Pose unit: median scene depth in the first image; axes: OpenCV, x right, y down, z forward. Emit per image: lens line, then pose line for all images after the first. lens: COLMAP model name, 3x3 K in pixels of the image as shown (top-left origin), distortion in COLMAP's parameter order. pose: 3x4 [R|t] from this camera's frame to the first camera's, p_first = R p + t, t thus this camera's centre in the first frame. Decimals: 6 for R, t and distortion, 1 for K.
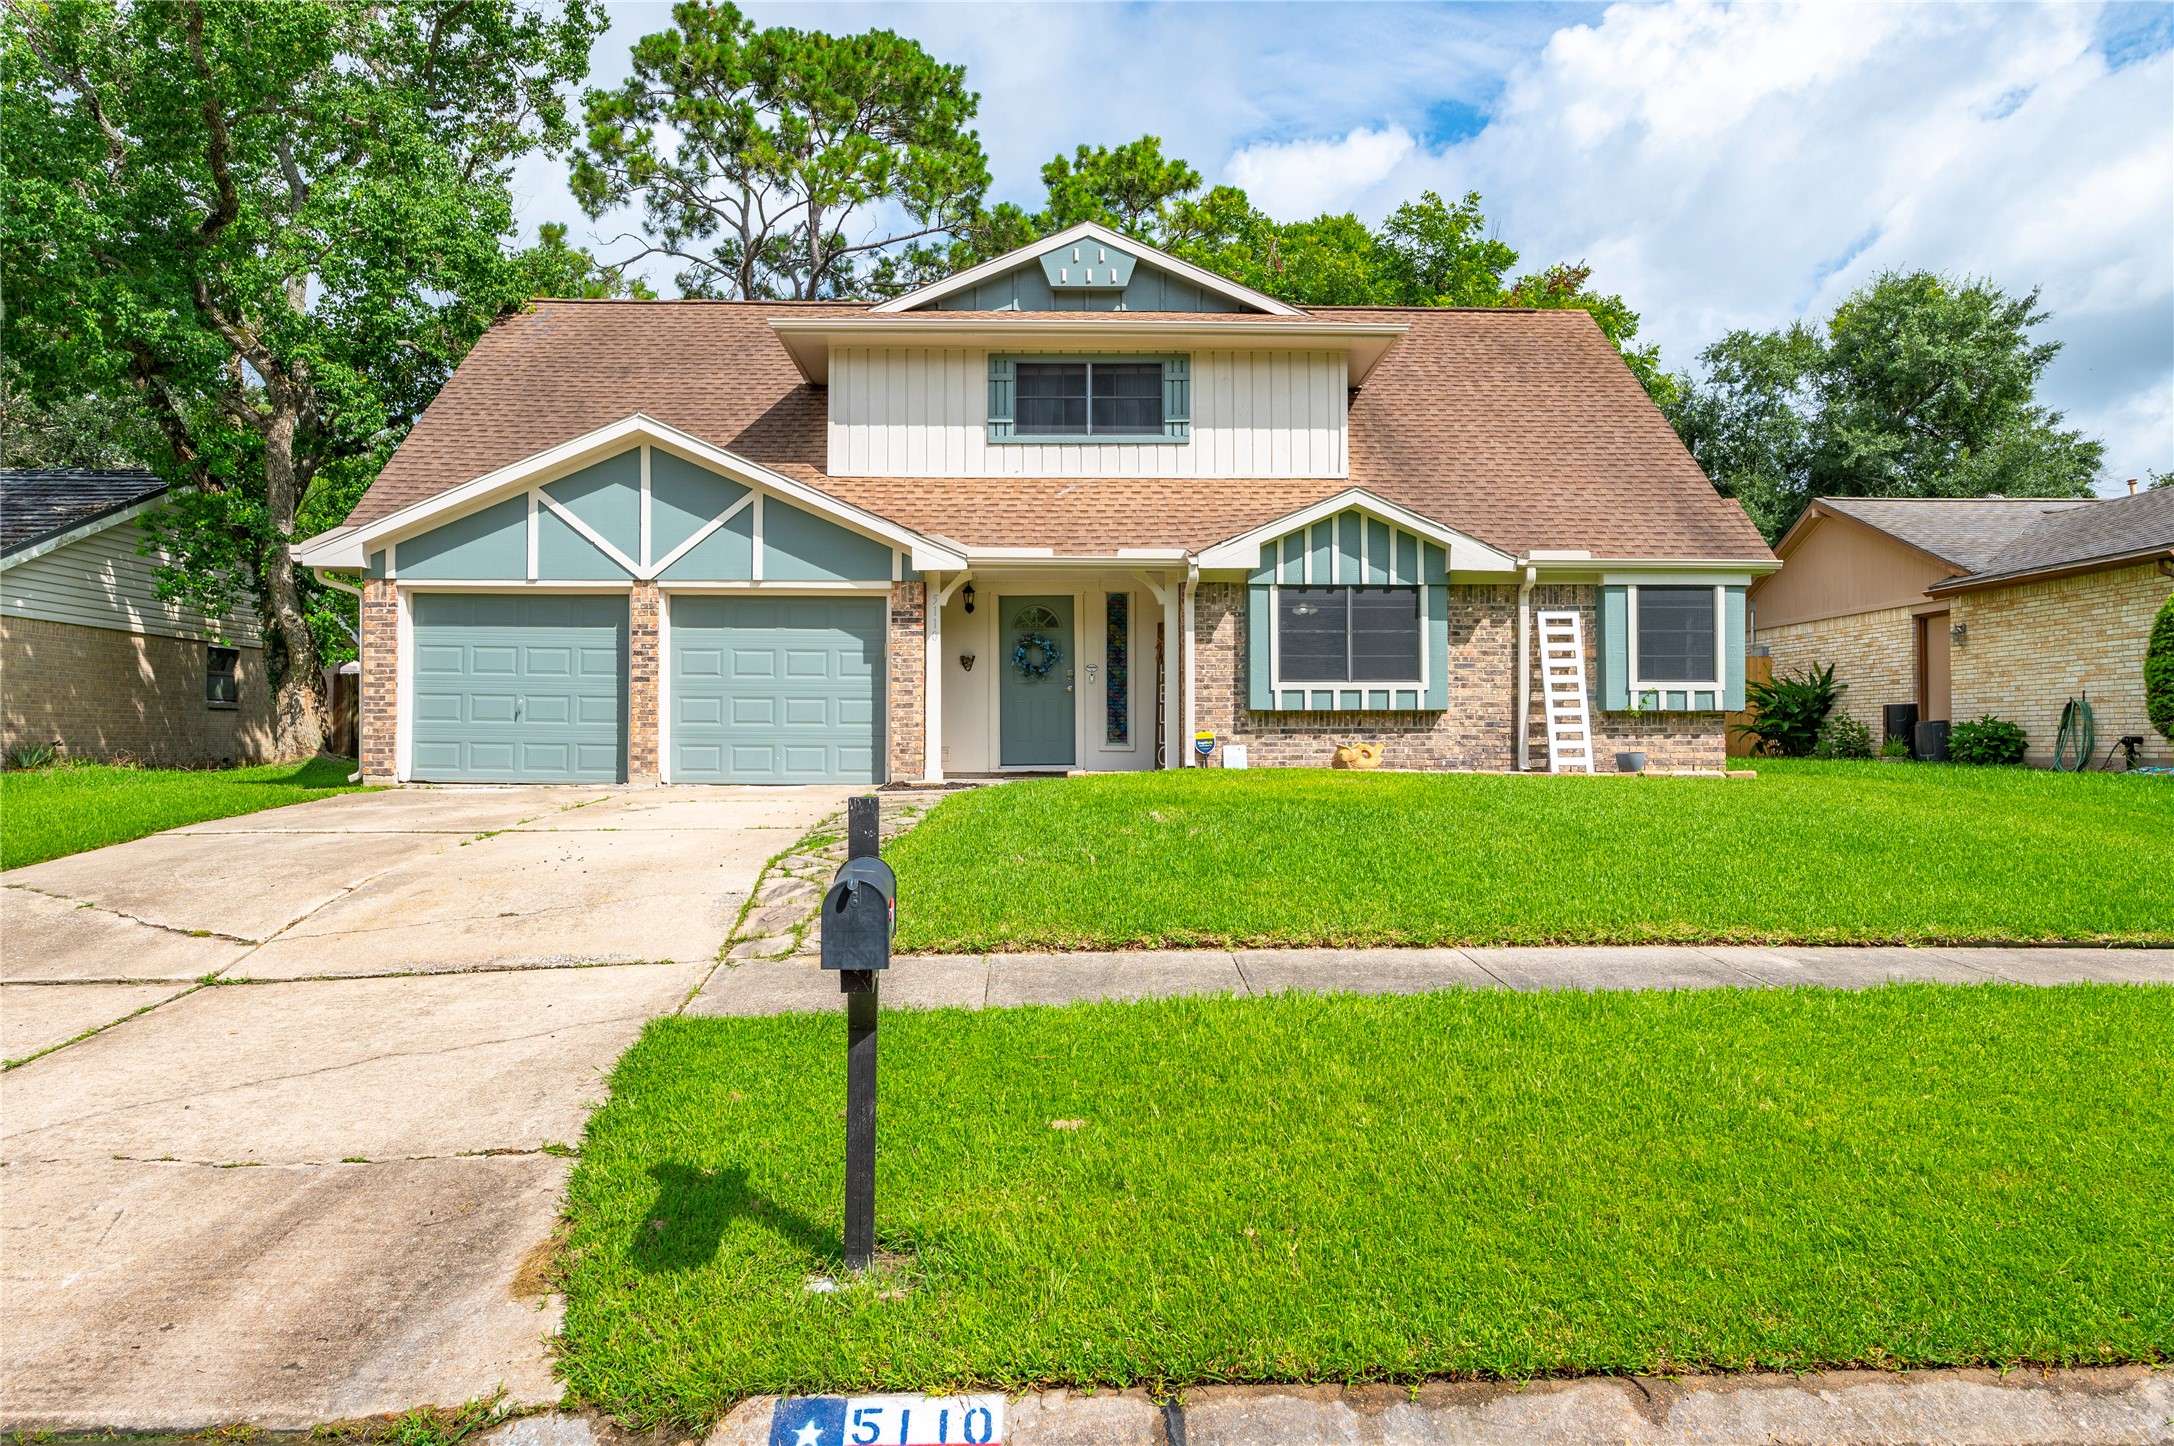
lens RADIAL K [[1464.5, 0, 1085.7], [0, 1464.5, 722.9], [0, 0, 1]] dist [-0.005255, 0.004667]
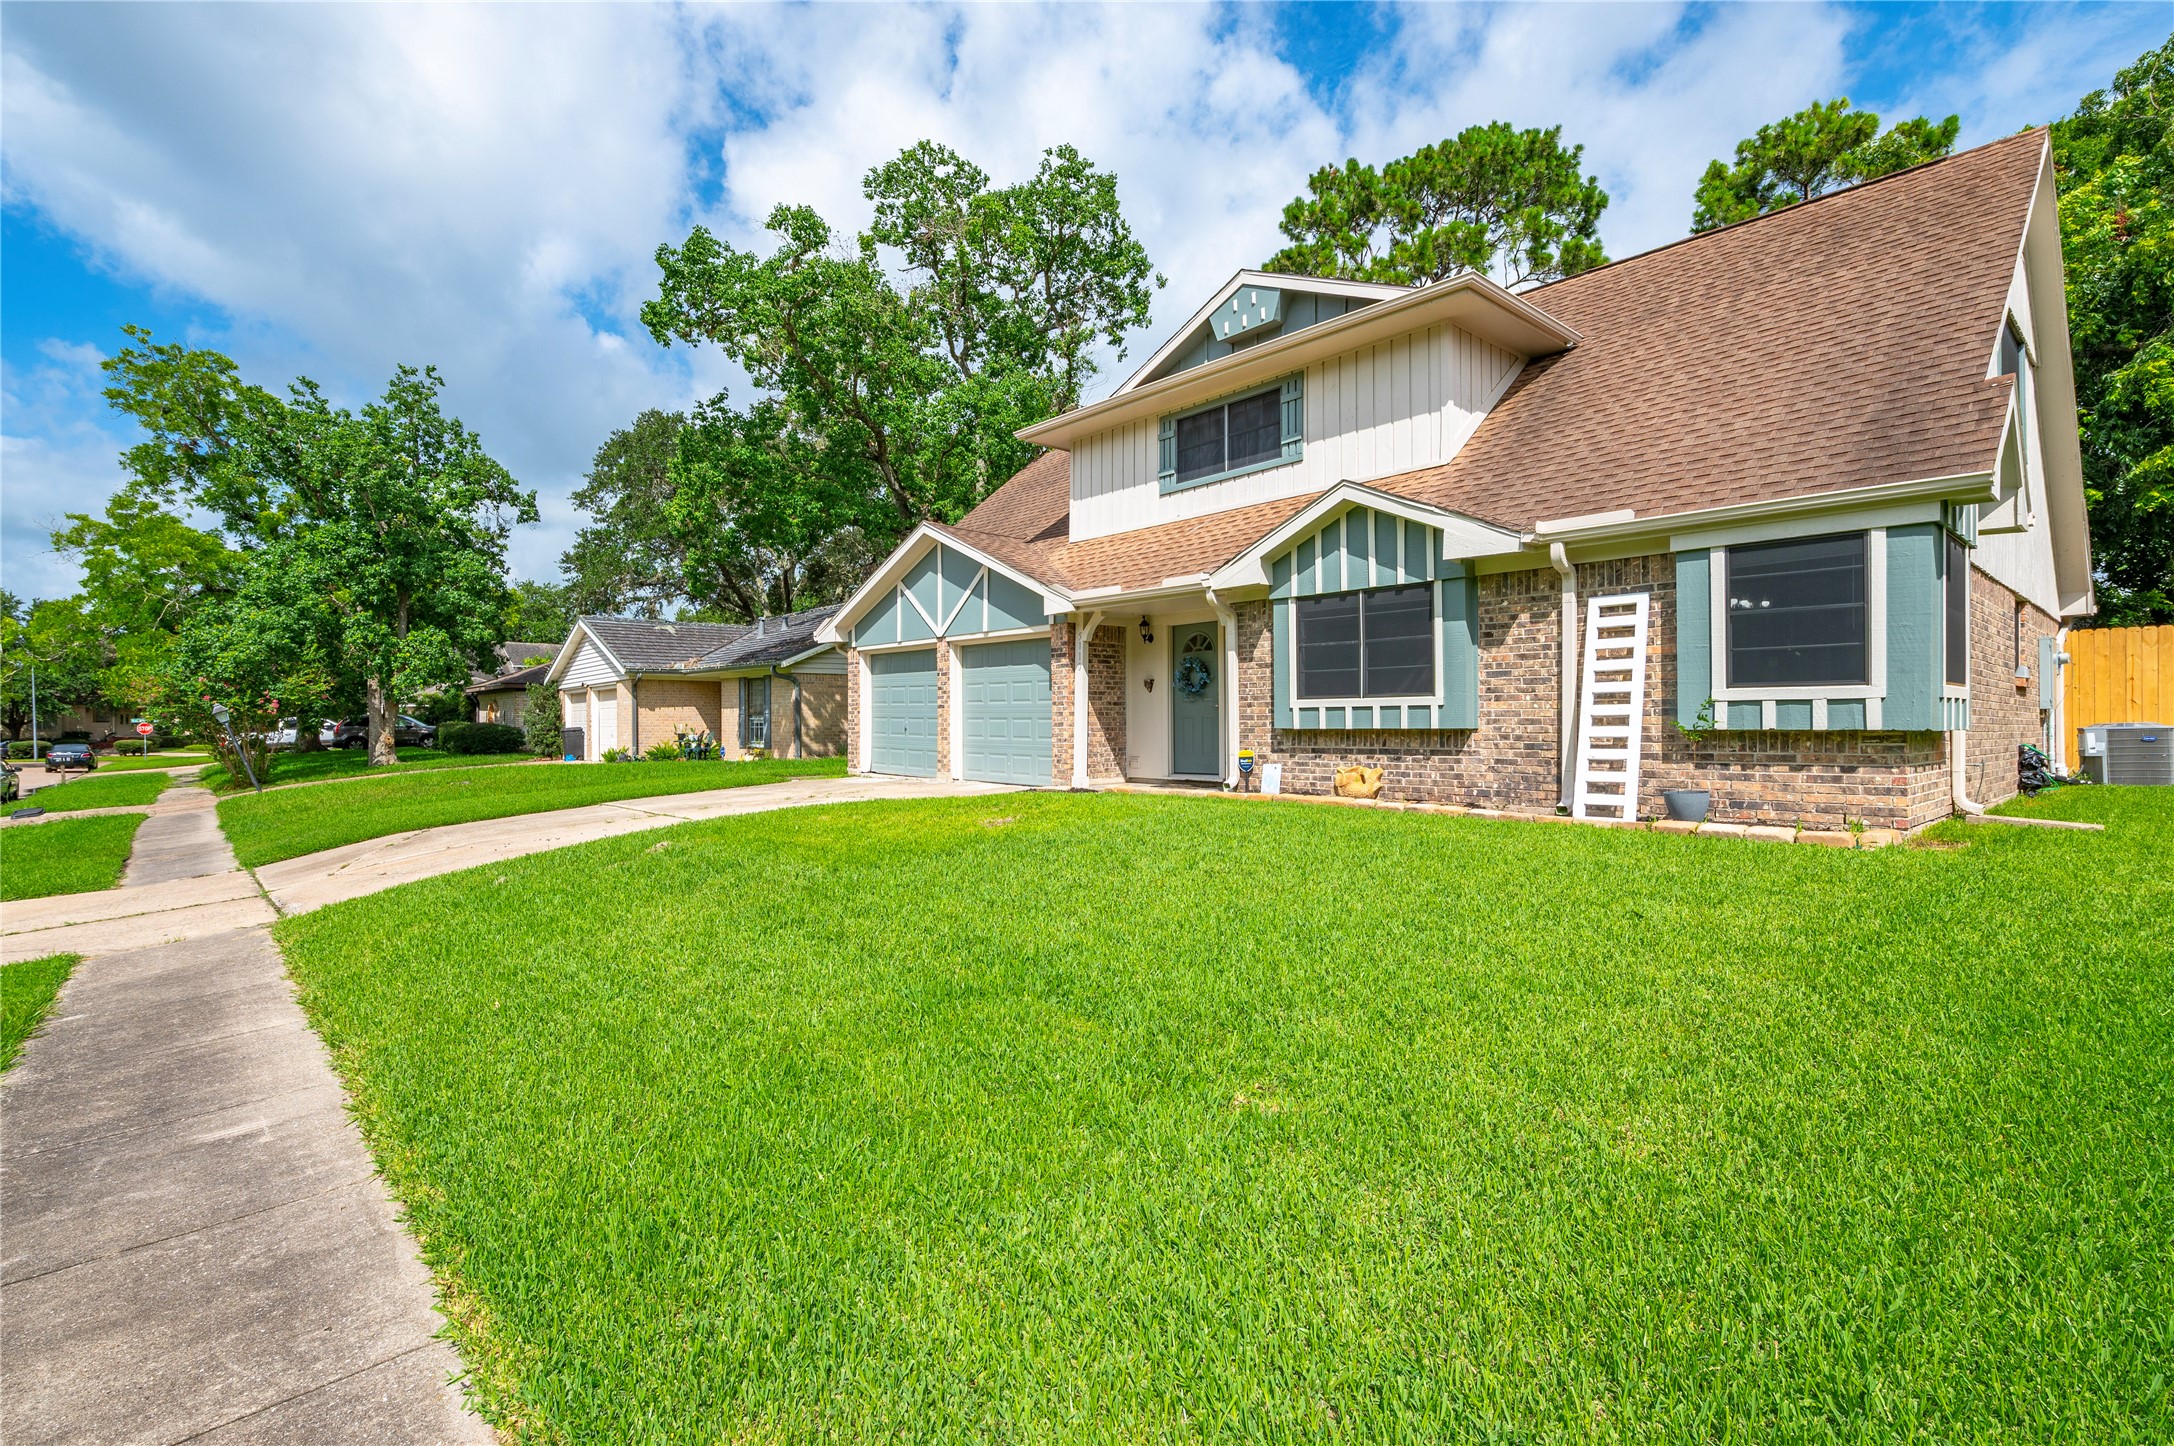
lens RADIAL K [[1005.9, 0, 1105.6], [0, 1005.9, 723.0], [0, 0, 1]] dist [-0.005333, -0.000383]
pose [[0.654479, -0.002598, -0.756076, 0.540350], [0.017371, 0.999782, 0.011602, -0.022119], [0.755880, -0.020727, 0.654382, 0.472213]]
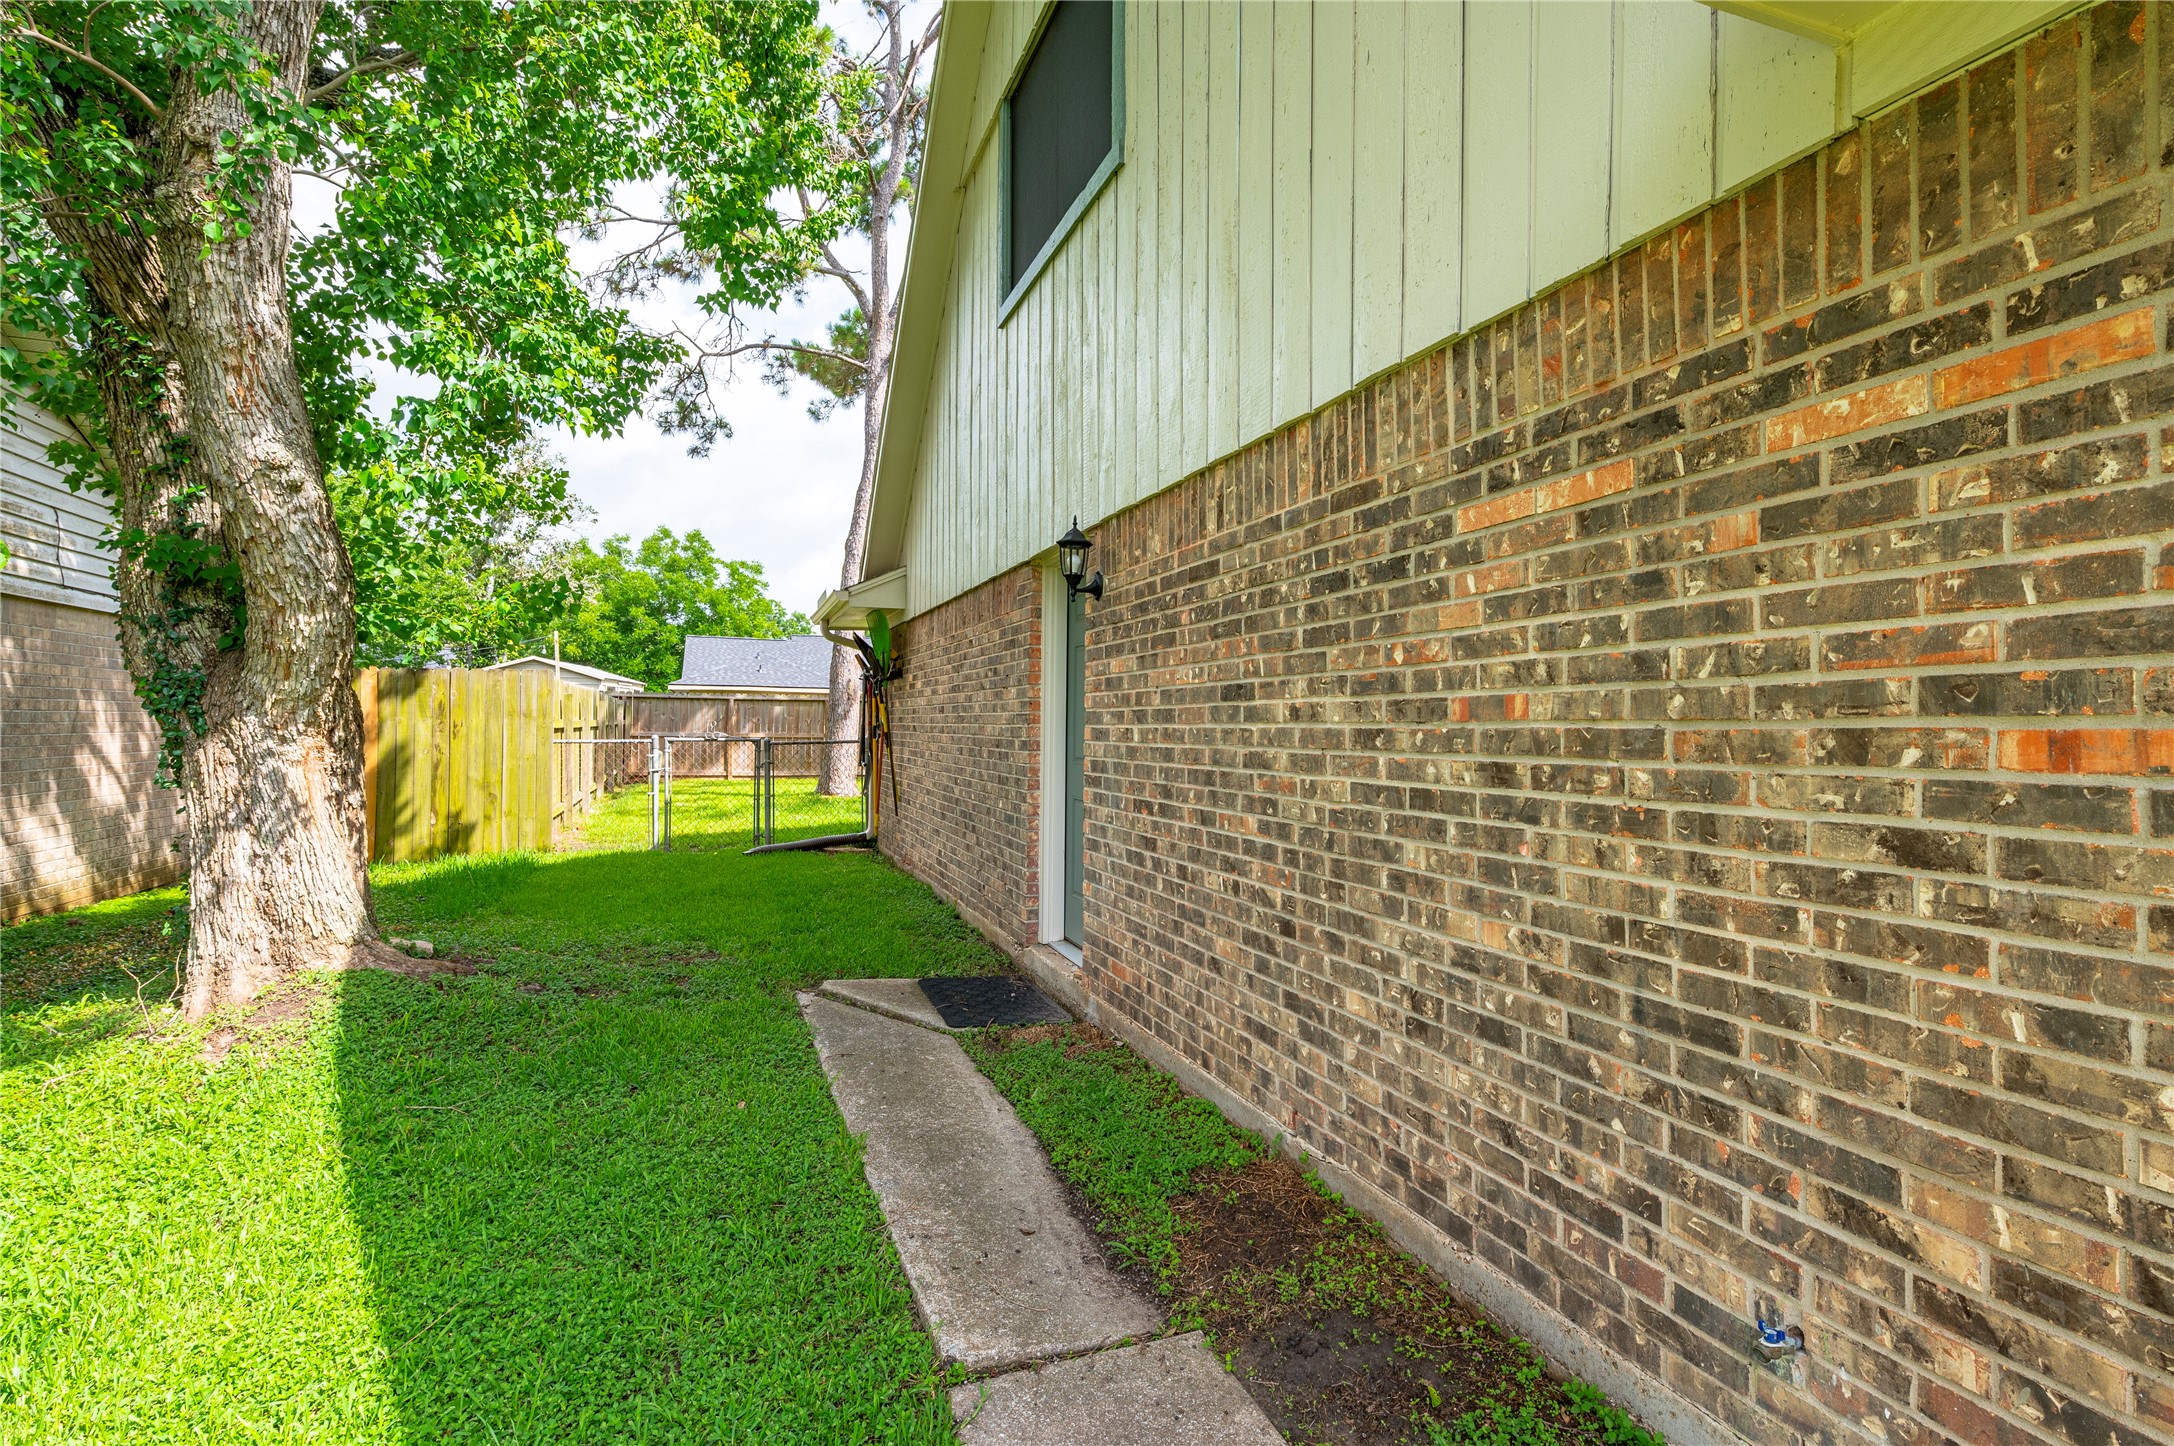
lens RADIAL K [[1102.4, 0, 1085.5], [0, 1102.4, 714.9], [0, 0, 1]] dist [-0.001547, -0.000519]
pose [[0.954567, 0.004814, 0.297957, -0.582246], [-0.004427, 0.999988, -0.001974, -0.035656], [-0.297963, 0.000565, 0.954577, 0.962332]]
